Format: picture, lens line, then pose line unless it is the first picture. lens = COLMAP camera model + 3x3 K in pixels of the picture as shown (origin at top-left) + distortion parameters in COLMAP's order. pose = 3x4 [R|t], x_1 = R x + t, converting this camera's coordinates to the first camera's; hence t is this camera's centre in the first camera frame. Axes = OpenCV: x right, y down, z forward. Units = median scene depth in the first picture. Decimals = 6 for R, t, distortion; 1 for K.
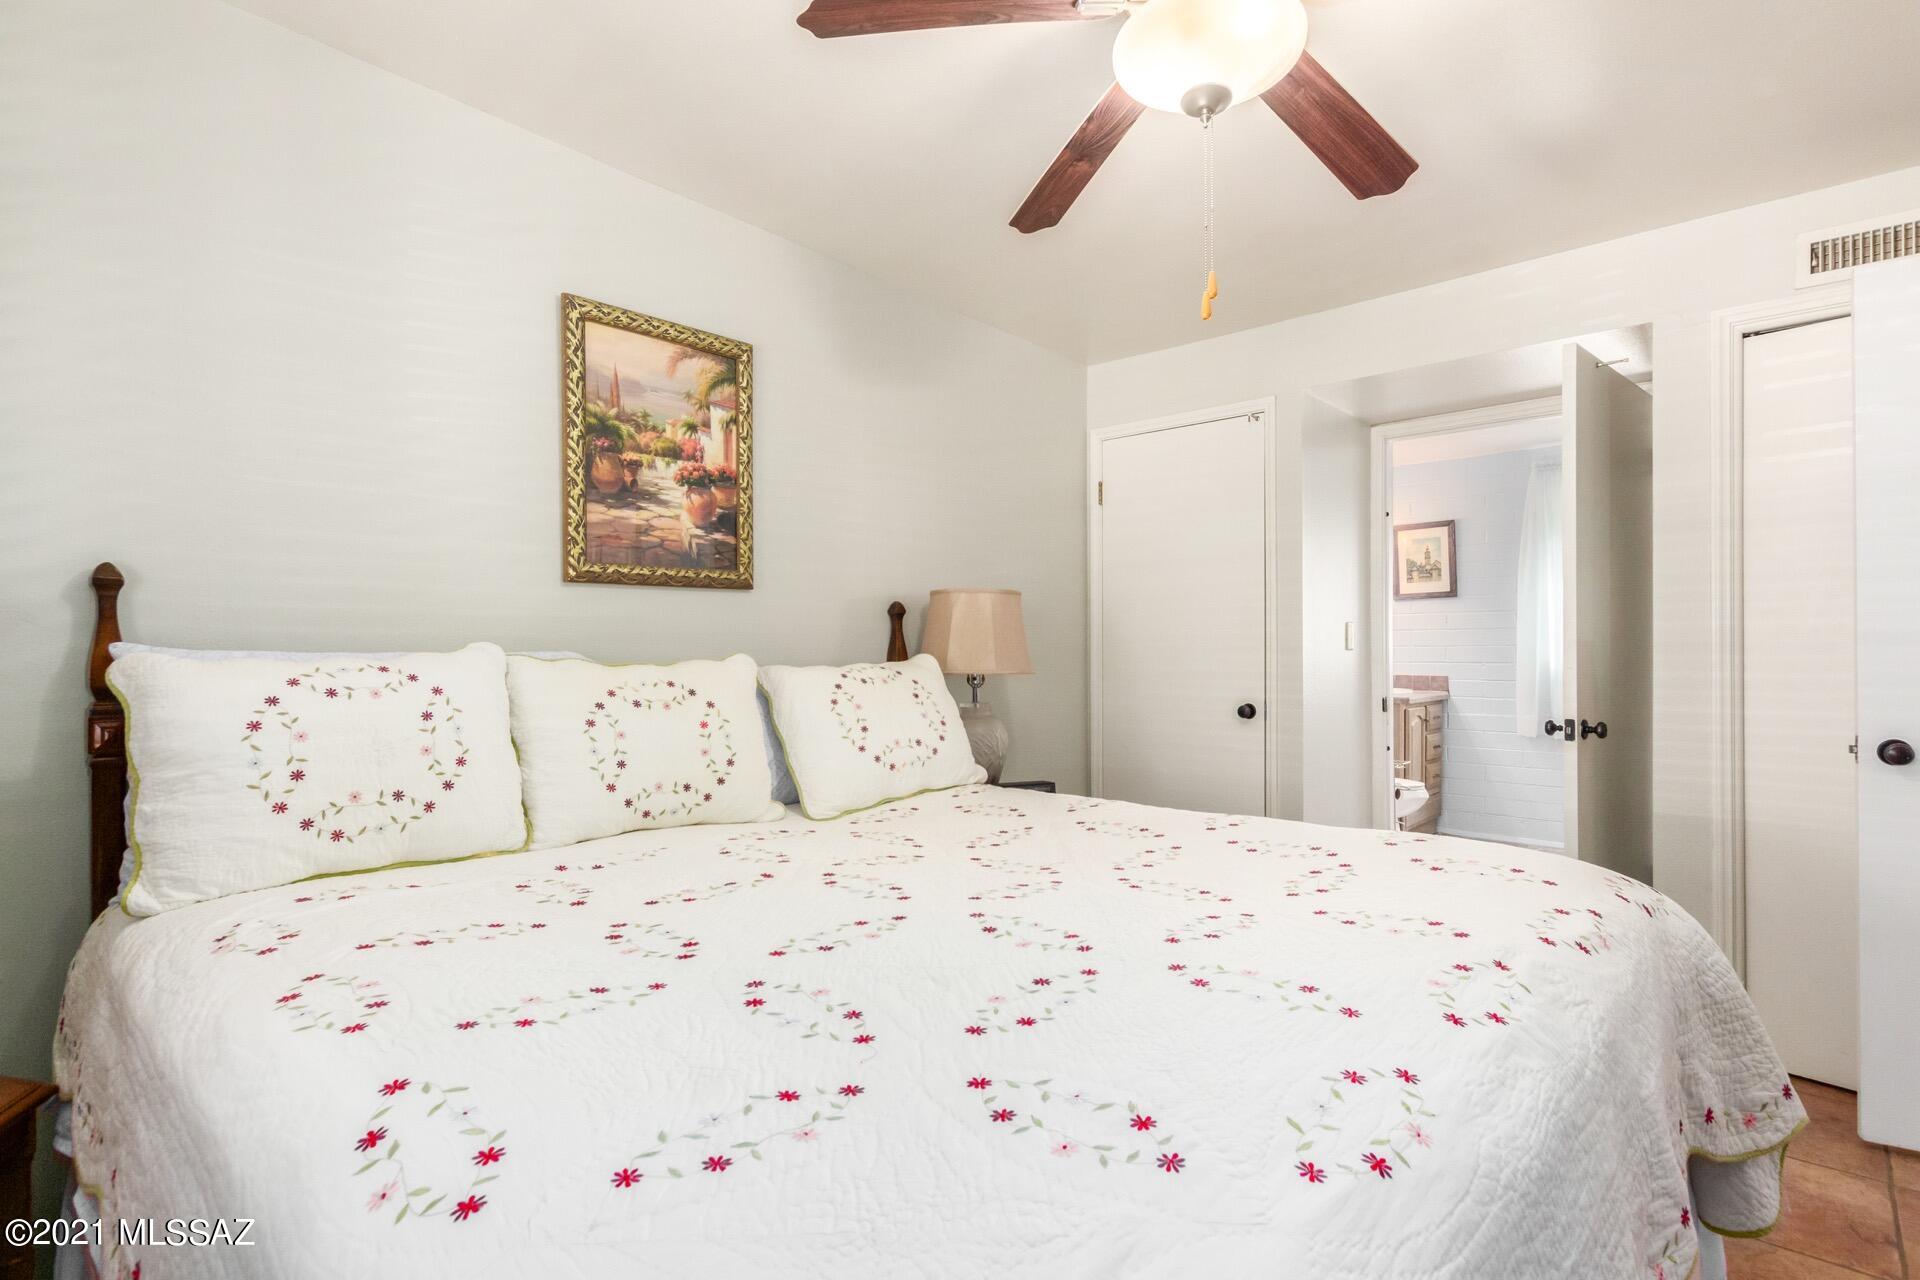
lens RADIAL K [[946.8, 0, 945.3], [0, 946.8, 642.2], [0, 0, 1]] dist [0.020575, -0.007096]
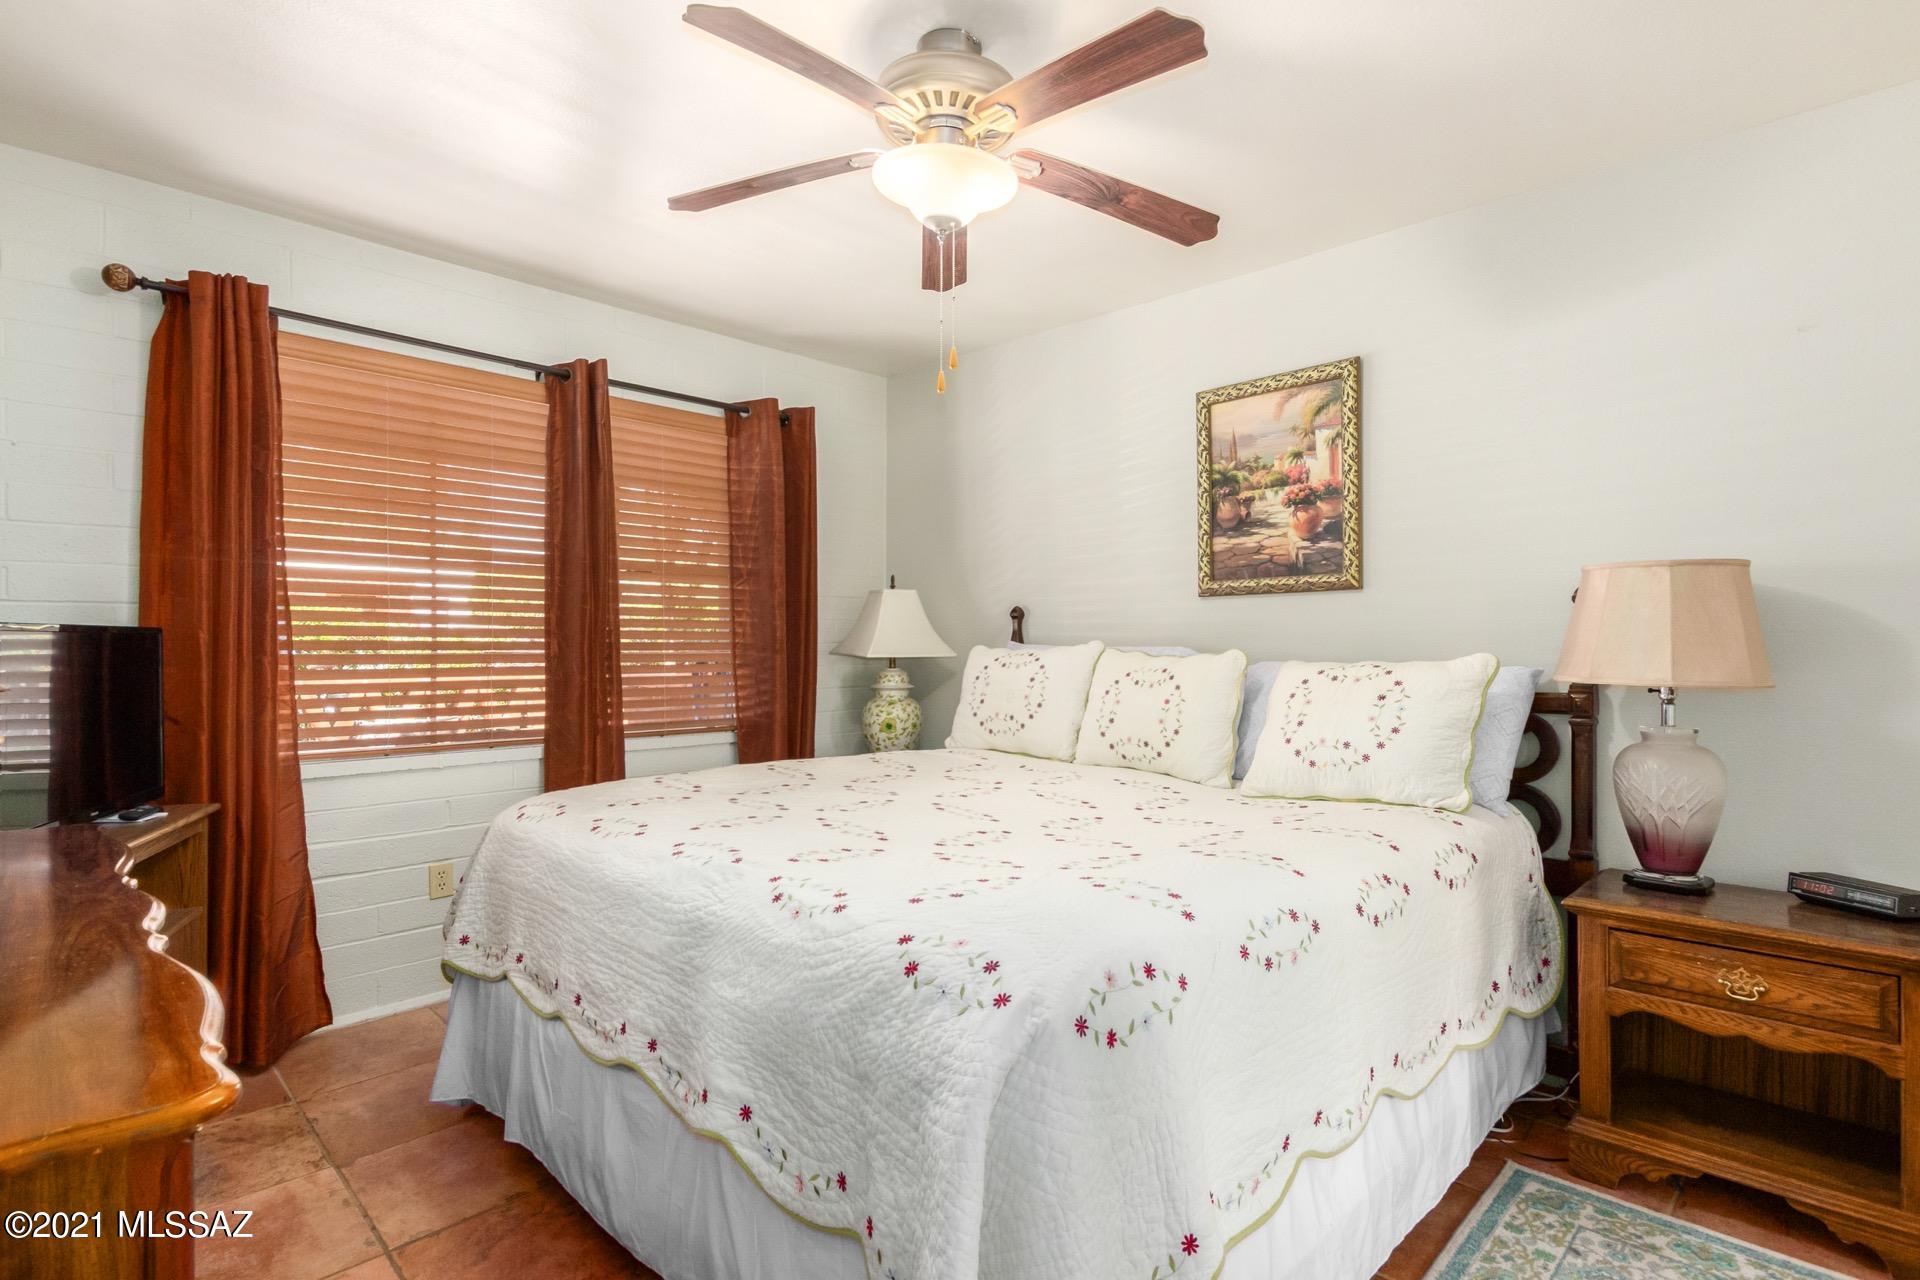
lens RADIAL K [[946.8, 0, 968.0], [0, 946.8, 650.0], [0, 0, 1]] dist [0.020575, -0.007096]
pose [[-0.040831, 0.014957, -0.999054, 0.941152], [0.008027, 0.999861, 0.014641, -0.007451], [0.999134, -0.007422, -0.040946, 0.656215]]
